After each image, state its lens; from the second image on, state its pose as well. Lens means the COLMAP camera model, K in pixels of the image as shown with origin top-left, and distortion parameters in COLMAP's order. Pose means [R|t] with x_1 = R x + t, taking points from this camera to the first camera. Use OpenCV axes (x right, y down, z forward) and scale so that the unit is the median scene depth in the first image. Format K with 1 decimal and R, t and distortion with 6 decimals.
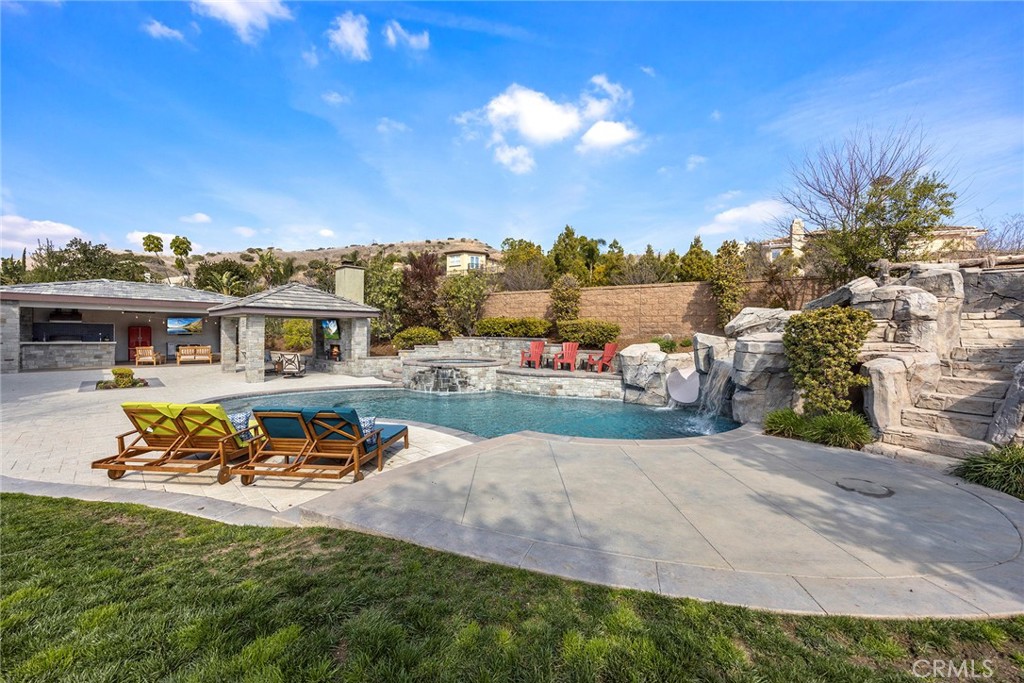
lens RADIAL K [[412.4, 0, 514.9], [0, 412.4, 337.7], [0, 0, 1]] dist [-0.009822, 0.001755]
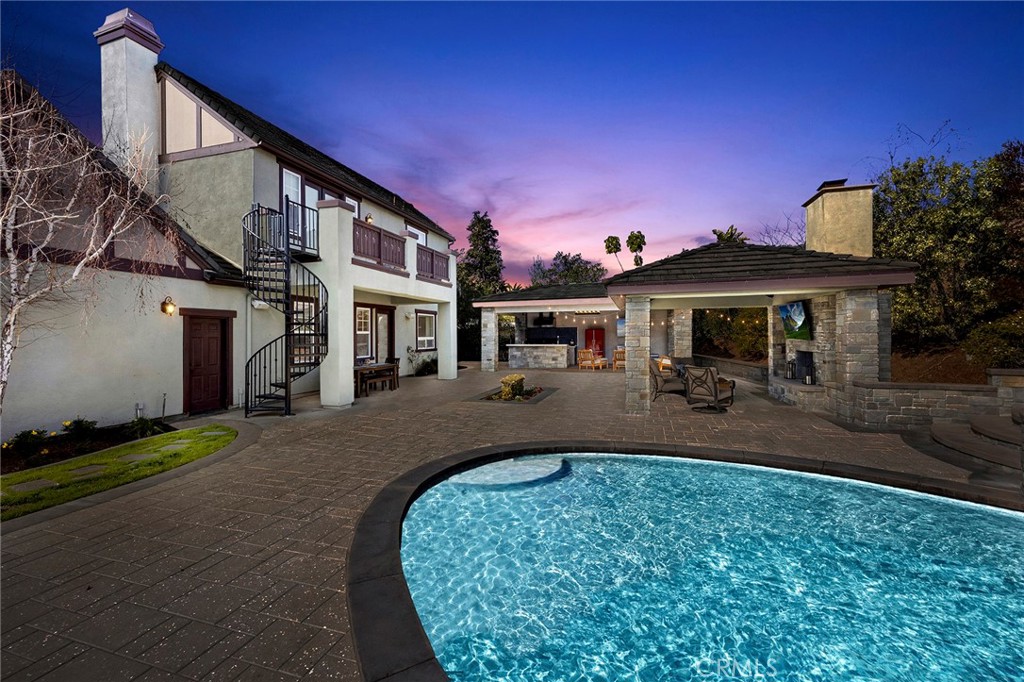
lens RADIAL K [[423.1, 0, 502.0], [0, 423.1, 331.1], [0, 0, 1]] dist [-0.005188, 0.002391]
pose [[0.441488, -0.026989, -0.896861, -0.133561], [0.004896, 0.999605, -0.027670, 0.005755], [0.897254, 0.007825, 0.441446, 0.436357]]
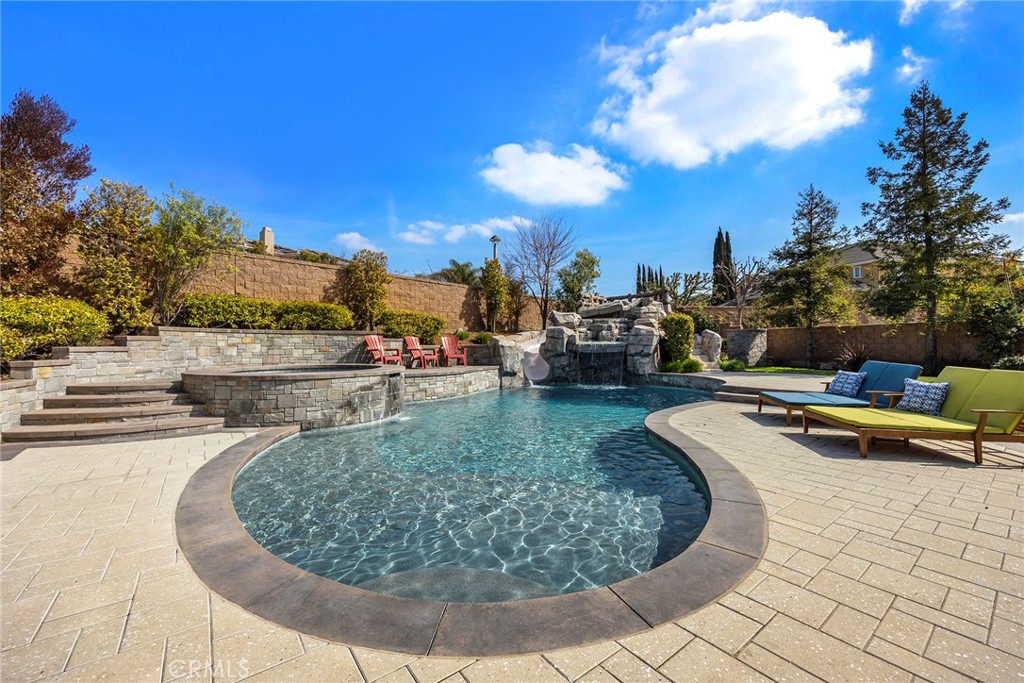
lens RADIAL K [[412.4, 0, 509.7], [0, 412.4, 342.9], [0, 0, 1]] dist [-0.009822, 0.001755]
pose [[0.132826, -0.007259, 0.991113, -0.534064], [0.017599, 0.999833, 0.004965, 0.019335], [-0.990983, 0.016783, 0.132932, 0.546786]]
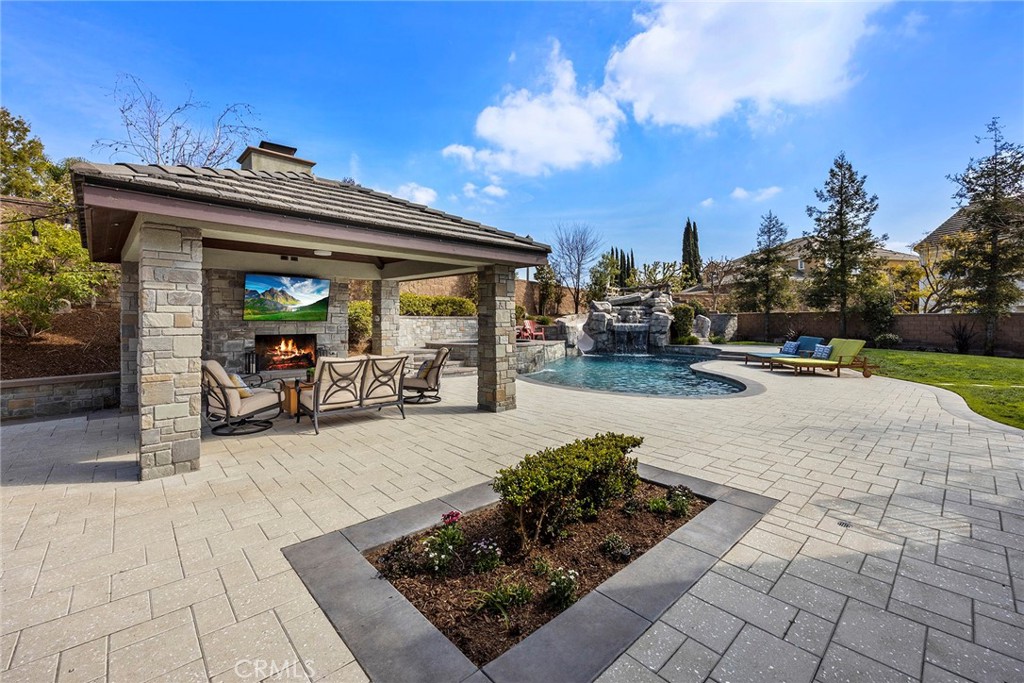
lens RADIAL K [[423.1, 0, 516.7], [0, 423.1, 328.3], [0, 0, 1]] dist [-0.005188, 0.002391]
pose [[0.024503, -0.027340, 0.999326, -0.875544], [0.013704, 0.999541, 0.027010, 0.002451], [-0.999606, 0.013033, 0.024867, 0.754321]]
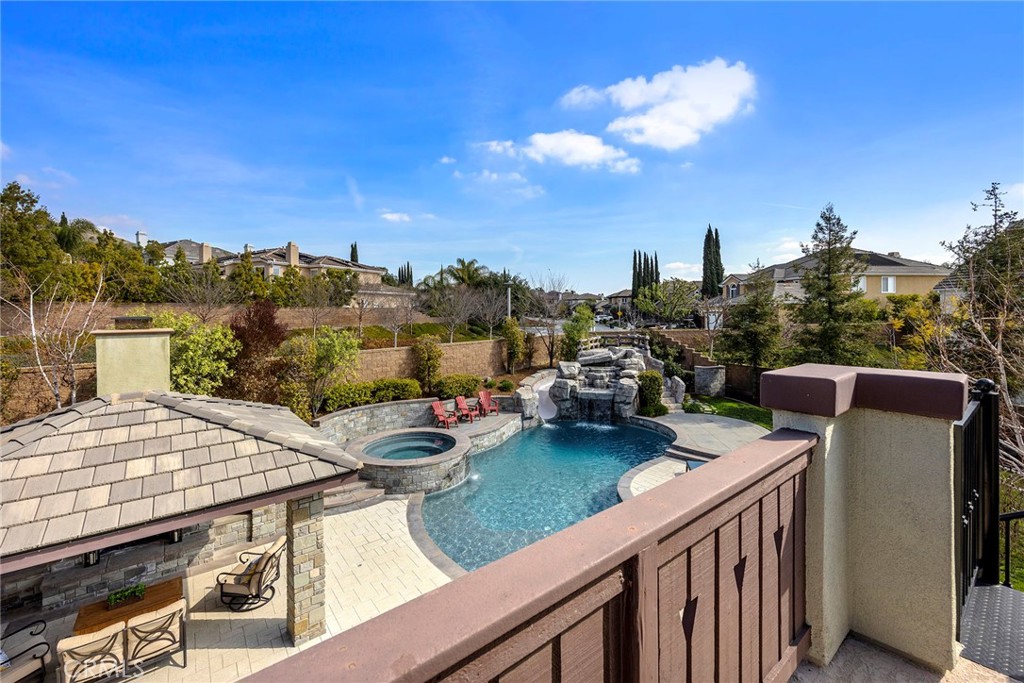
lens RADIAL K [[423.1, 0, 514.8], [0, 423.1, 321.5], [0, 0, 1]] dist [-0.005188, 0.002391]
pose [[0.112333, -0.033560, 0.993104, -0.828258], [0.022803, 0.999253, 0.031189, -0.189150], [-0.993409, 0.019142, 0.113014, 0.557888]]
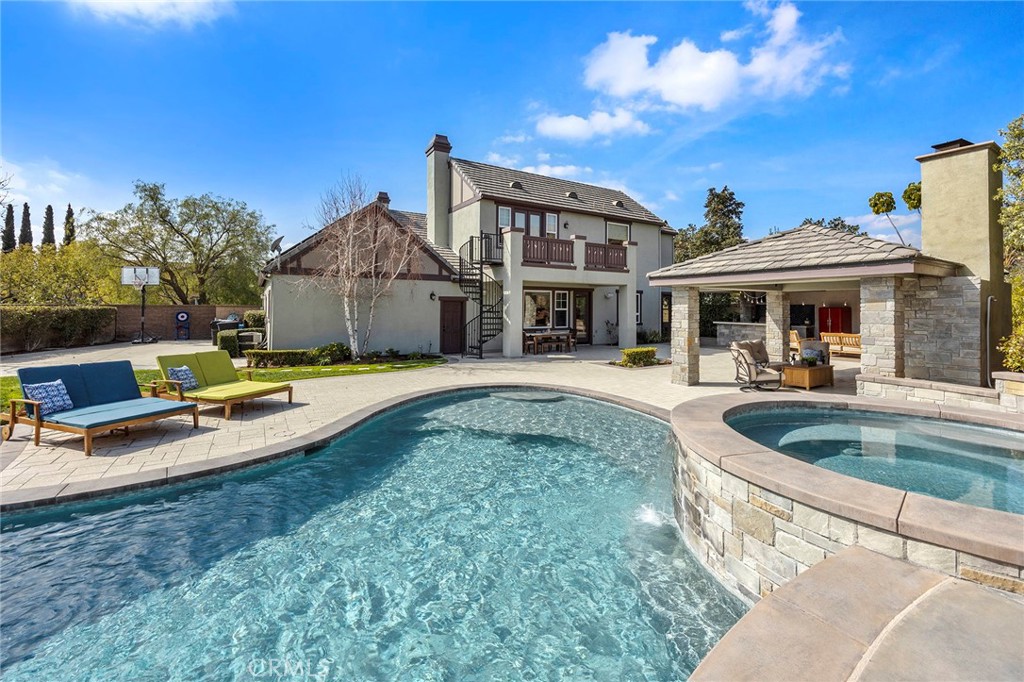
lens RADIAL K [[412.4, 0, 503.4], [0, 412.4, 300.9], [0, 0, 1]] dist [-0.009822, 0.001755]
pose [[-0.257815, -0.029962, -0.965730, 0.095817], [-0.019561, 0.999476, -0.025787, -0.006278], [0.965996, 0.012243, -0.258266, 0.684048]]
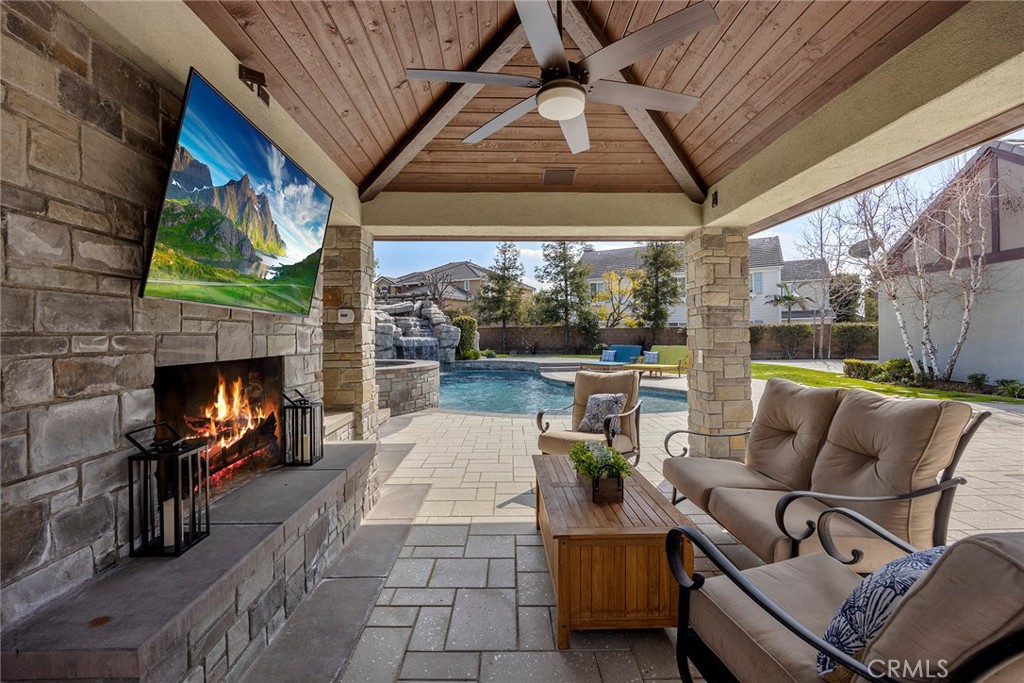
lens RADIAL K [[444.5, 0, 515.3], [0, 444.5, 342.0], [0, 0, 1]] dist [-0.003198, 0.000162]
pose [[-0.721284, -0.010700, 0.692556, -0.586523], [0.012268, 0.999526, 0.028219, 0.009632], [-0.692530, 0.028850, -0.720812, 1.042242]]
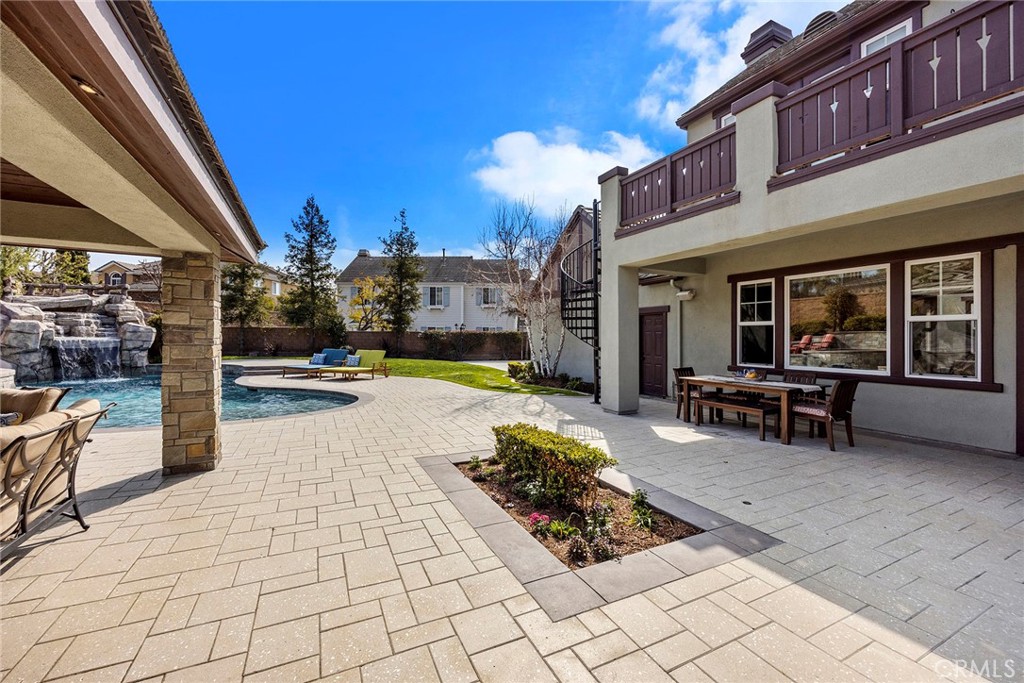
lens RADIAL K [[412.4, 0, 513.9], [0, 412.4, 336.0], [0, 0, 1]] dist [-0.009822, 0.001755]
pose [[-0.947944, -0.017992, 0.317929, -0.758039], [-0.014348, 0.999802, 0.013798, -0.000859], [-0.318114, 0.008518, -0.948014, 0.956573]]
